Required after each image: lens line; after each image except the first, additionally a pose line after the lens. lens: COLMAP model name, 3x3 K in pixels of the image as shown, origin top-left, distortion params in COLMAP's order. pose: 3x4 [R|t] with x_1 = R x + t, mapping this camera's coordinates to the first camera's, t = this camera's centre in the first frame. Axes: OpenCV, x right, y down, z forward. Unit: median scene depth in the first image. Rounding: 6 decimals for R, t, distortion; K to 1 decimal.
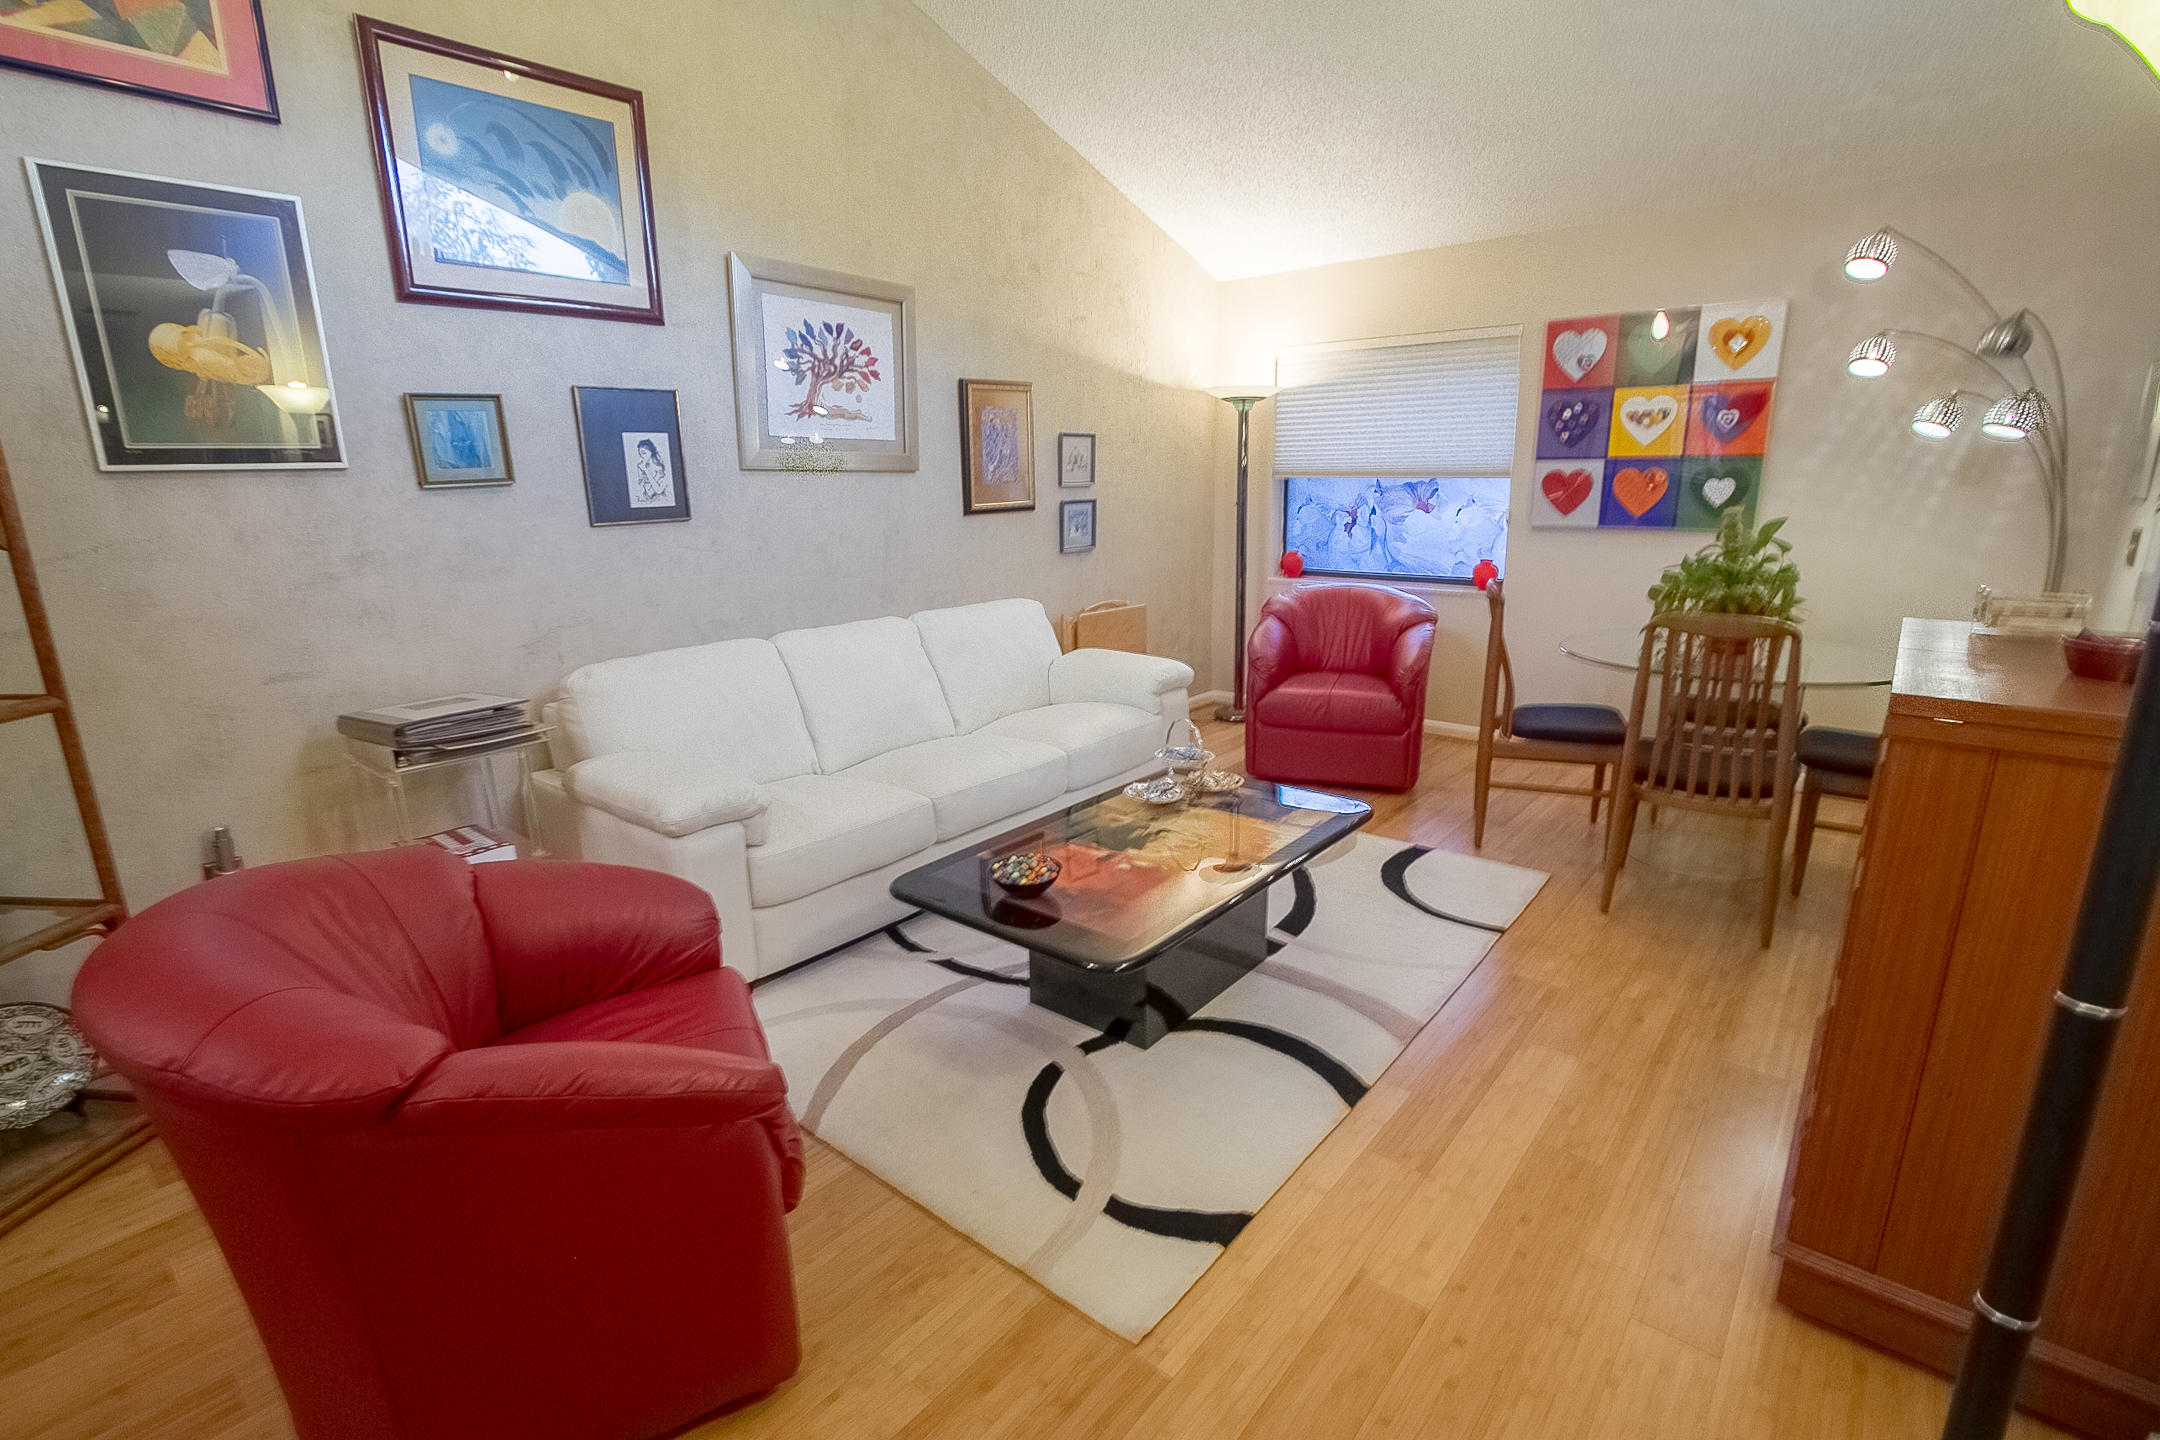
lens RADIAL K [[1001.3, 0, 1081.0], [0, 1001.3, 726.2], [0, 0, 1]] dist [-0.026075, 0.004786]
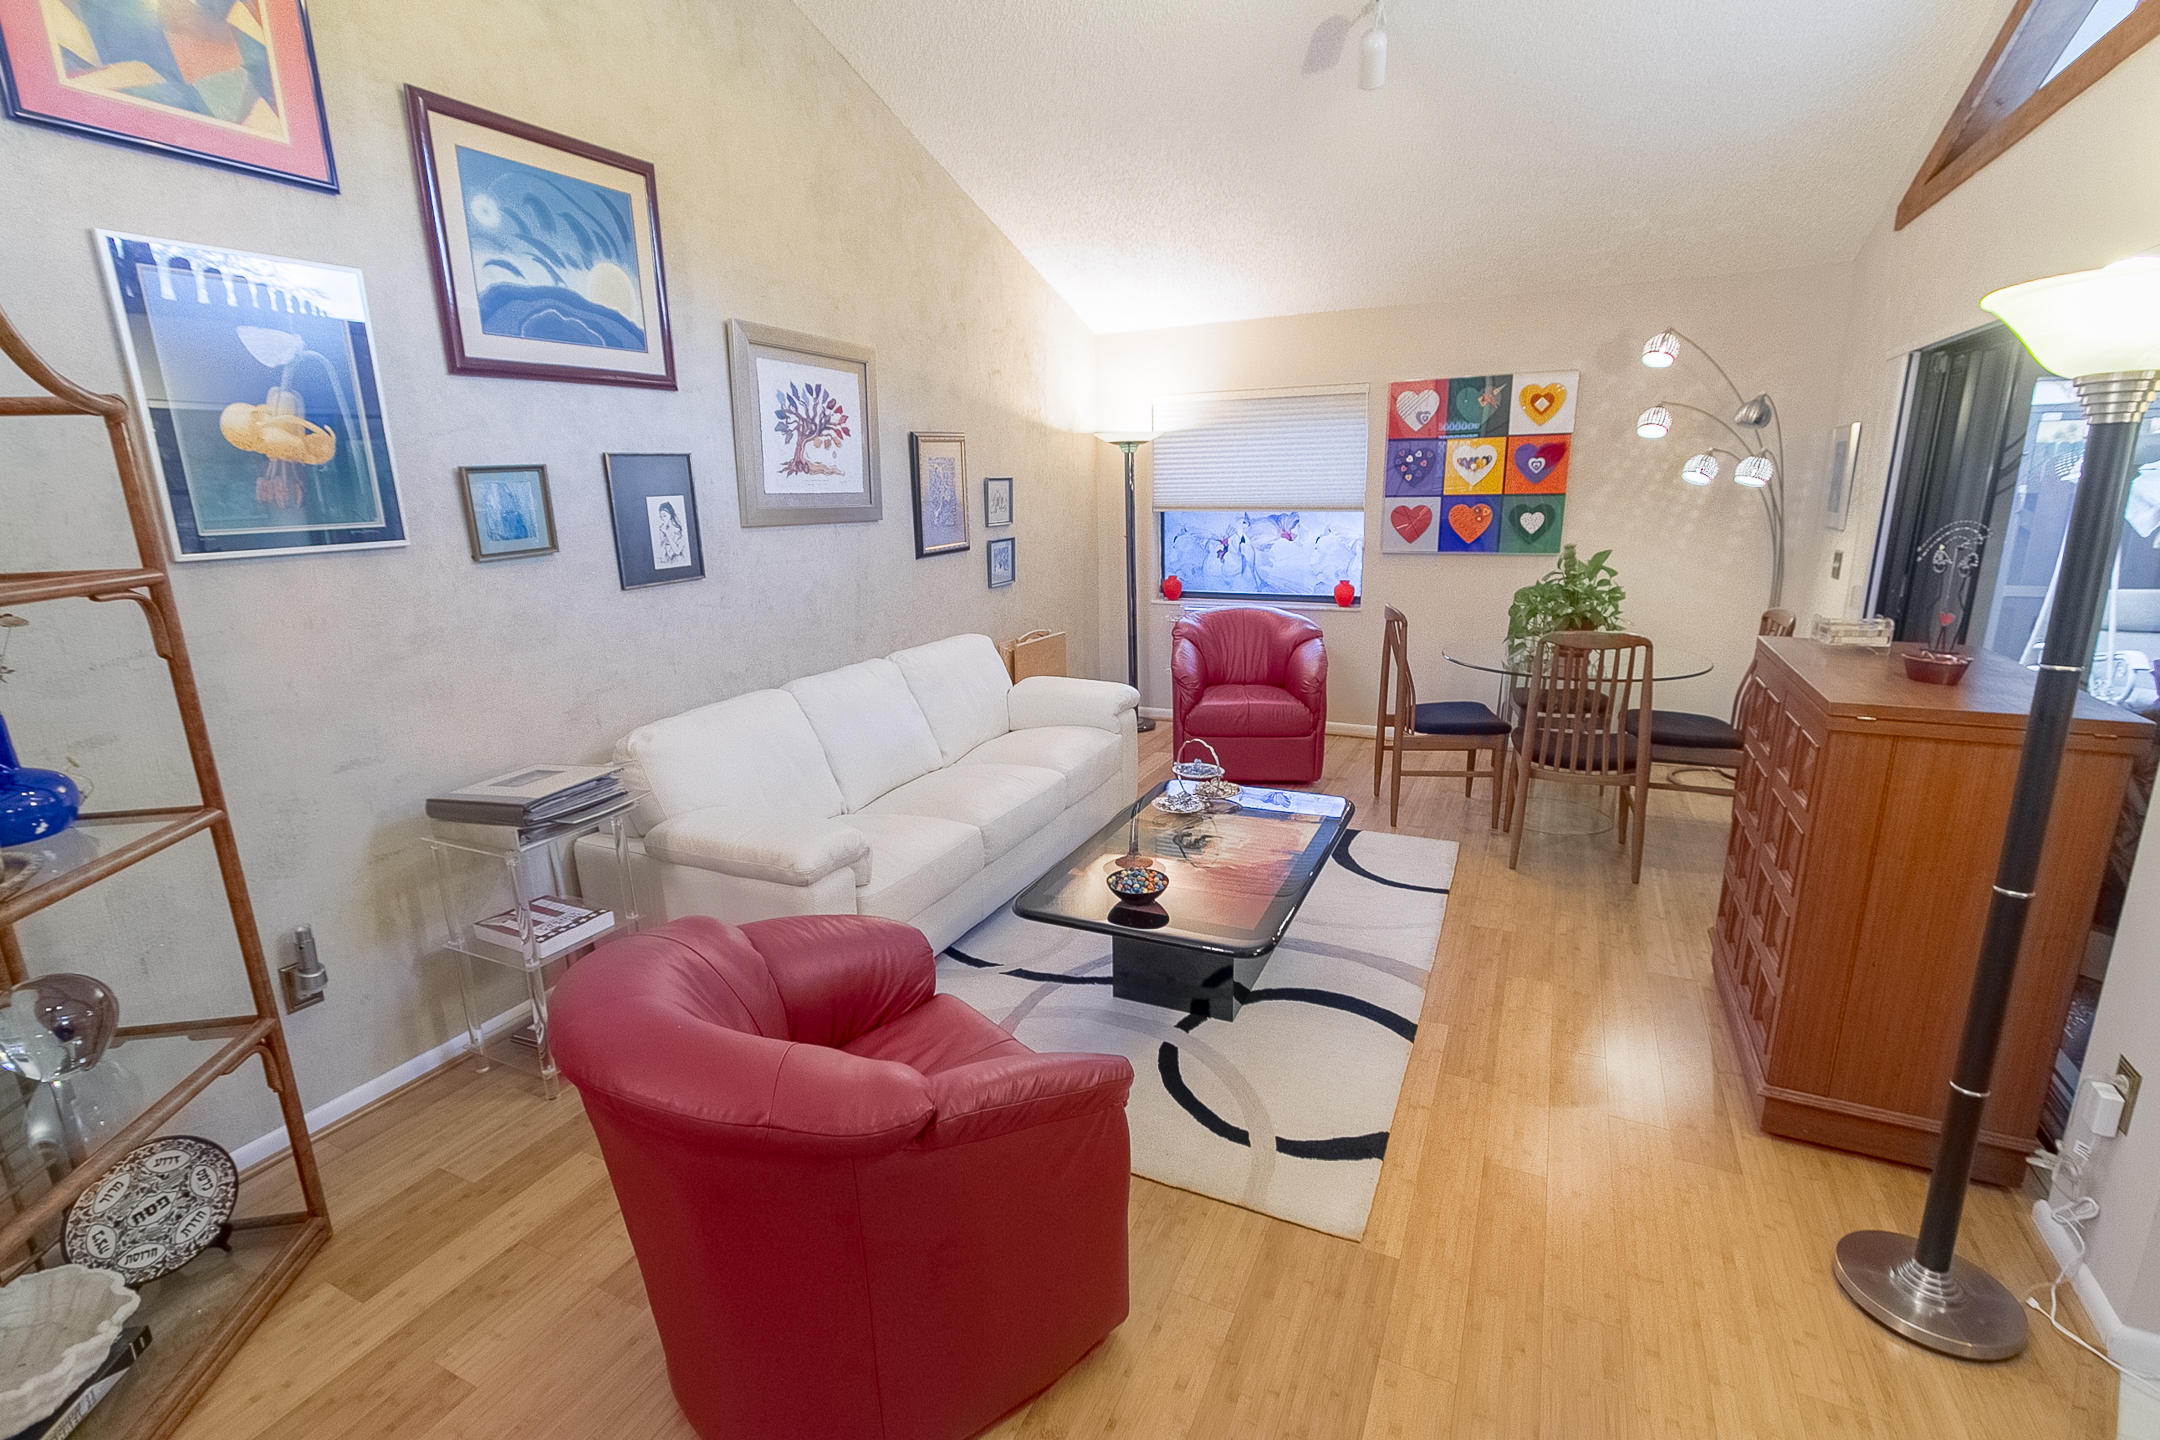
lens RADIAL K [[984.2, 0, 1080.0], [0, 984.2, 720.0], [0, 0, 1]] dist [-0.001512, -0.000317]
pose [[0.969303, -0.065939, 0.236864, -0.273748], [0.068020, 0.997684, -0.000617, -0.034757], [-0.236275, 0.016709, 0.971543, -0.078716]]
